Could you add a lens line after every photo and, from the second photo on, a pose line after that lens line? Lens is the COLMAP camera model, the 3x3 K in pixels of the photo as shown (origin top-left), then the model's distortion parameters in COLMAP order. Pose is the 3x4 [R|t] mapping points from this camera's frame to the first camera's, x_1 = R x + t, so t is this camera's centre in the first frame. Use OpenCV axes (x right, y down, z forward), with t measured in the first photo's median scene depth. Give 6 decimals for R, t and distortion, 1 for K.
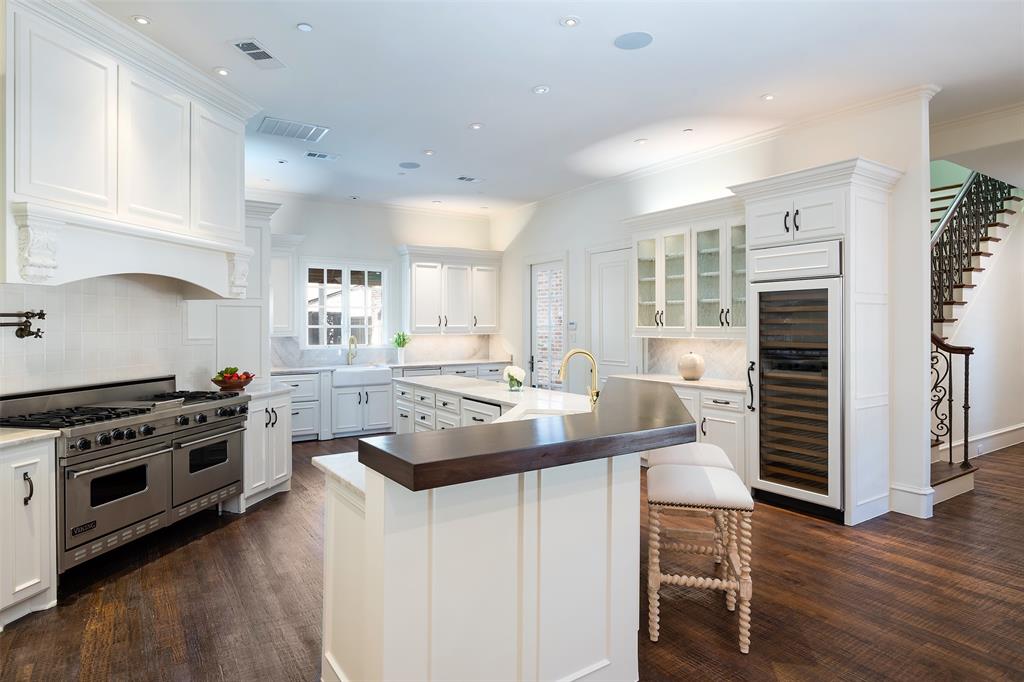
lens RADIAL K [[576.0, 0, 512.3], [0, 576.0, 323.7], [0, 0, 1]] dist [0.001201, 0.000032]
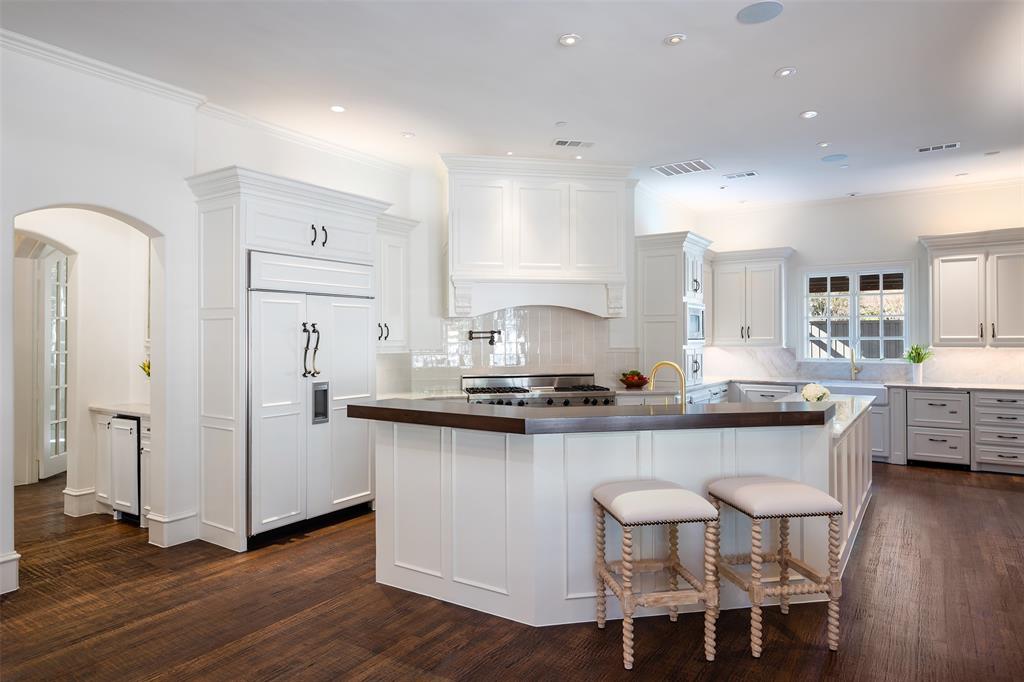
lens RADIAL K [[622.5, 0, 512.0], [0, 622.5, 341.0], [0, 0, 1]] dist [-0.000618, 0.000110]
pose [[0.389667, 0.005725, -0.920938, 0.667250], [0.005516, 0.999948, 0.008550, -0.002723], [0.920939, -0.008411, 0.389615, 0.205001]]
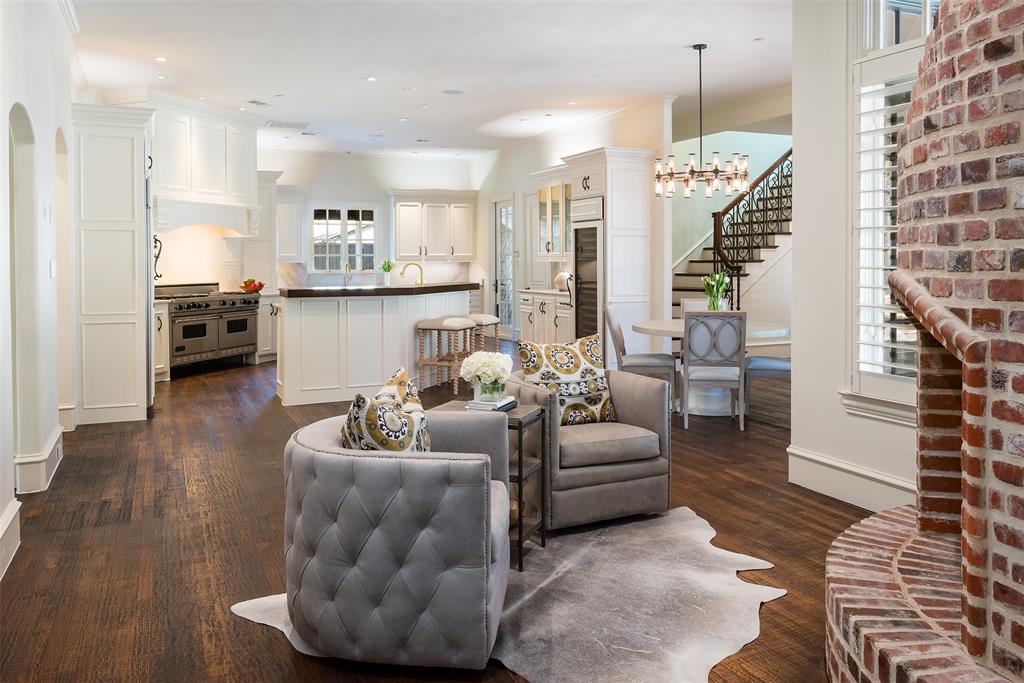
lens RADIAL K [[774.5, 0, 513.3], [0, 774.5, 273.4], [0, 0, 1]] dist [-0.004286, 0.000480]
pose [[0.987275, -0.000801, -0.159018, 0.558980], [0.004079, 0.999786, 0.020284, 0.019192], [0.158967, -0.020675, 0.987067, -0.980830]]
